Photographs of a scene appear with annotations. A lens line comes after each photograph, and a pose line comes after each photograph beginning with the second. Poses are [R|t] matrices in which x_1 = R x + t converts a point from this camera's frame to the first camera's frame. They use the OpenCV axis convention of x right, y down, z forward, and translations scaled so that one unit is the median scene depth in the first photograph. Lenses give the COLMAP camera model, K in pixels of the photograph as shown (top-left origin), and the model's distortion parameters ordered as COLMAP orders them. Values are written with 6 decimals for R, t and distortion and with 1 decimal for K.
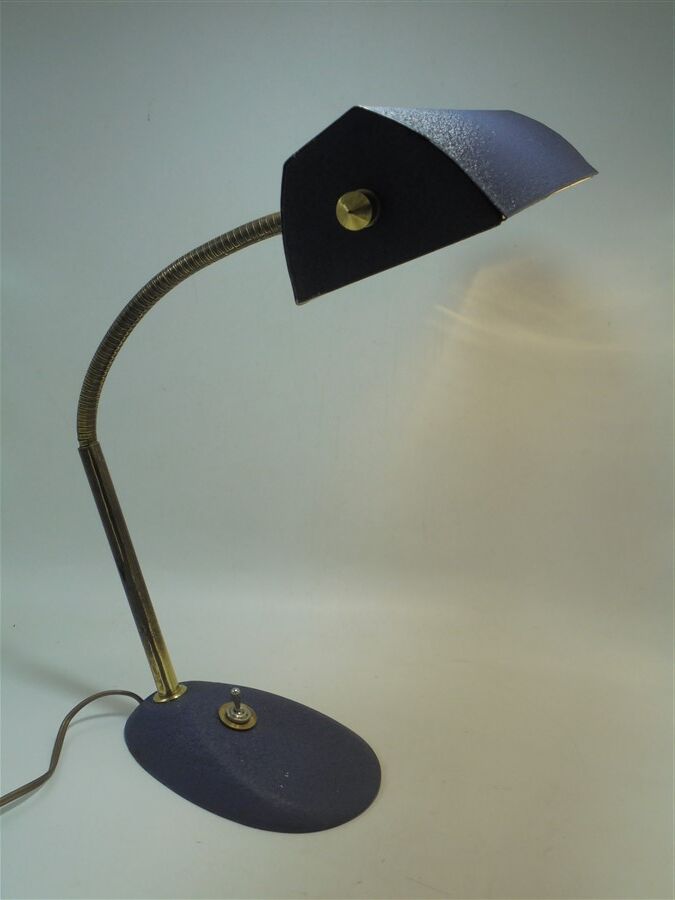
lens RADIAL K [[1005.6, 0, 337.5], [0, 1005.6, 450.0], [0, 0, 1]] dist [-0.016764, -0.000544]
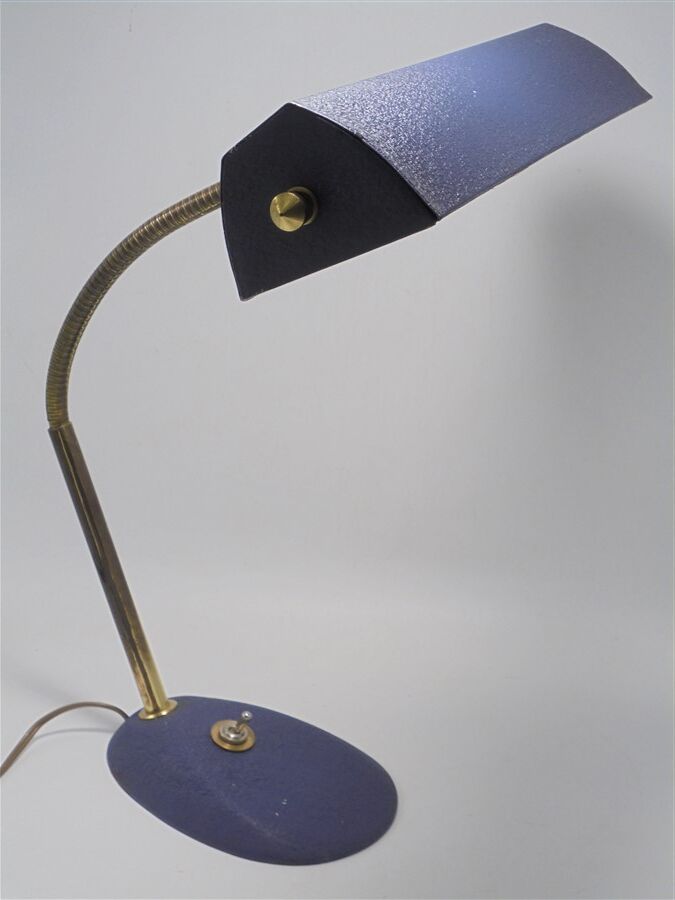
lens RADIAL K [[1463.9, 0, 337.5], [0, 1463.9, 450.0], [0, 0, 1]] dist [-0.013558, -0.034027]
pose [[0.995201, -0.001540, -0.097835, 0.118696], [0.006133, 0.998892, 0.046660, -0.042263], [0.097654, -0.047036, 0.994108, -0.246166]]
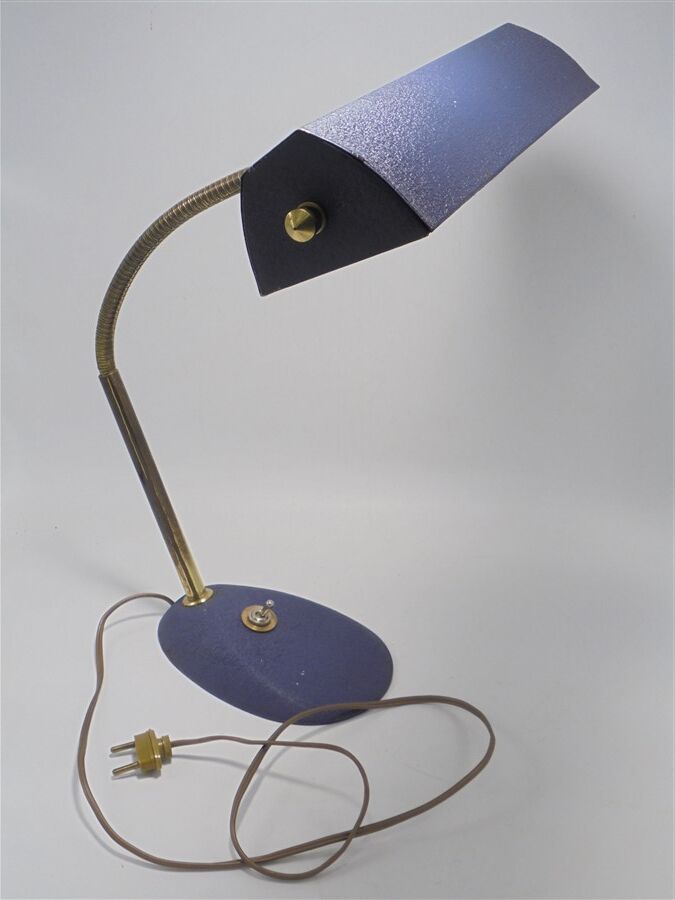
lens RADIAL K [[1148.0, 0, 337.5], [0, 1148.0, 450.0], [0, 0, 1]] dist [-0.023411, -0.060882]
pose [[0.996054, -0.014364, -0.087578, 0.097916], [0.028440, 0.986433, 0.161680, -0.114157], [0.084068, -0.163533, 0.982950, -0.179909]]
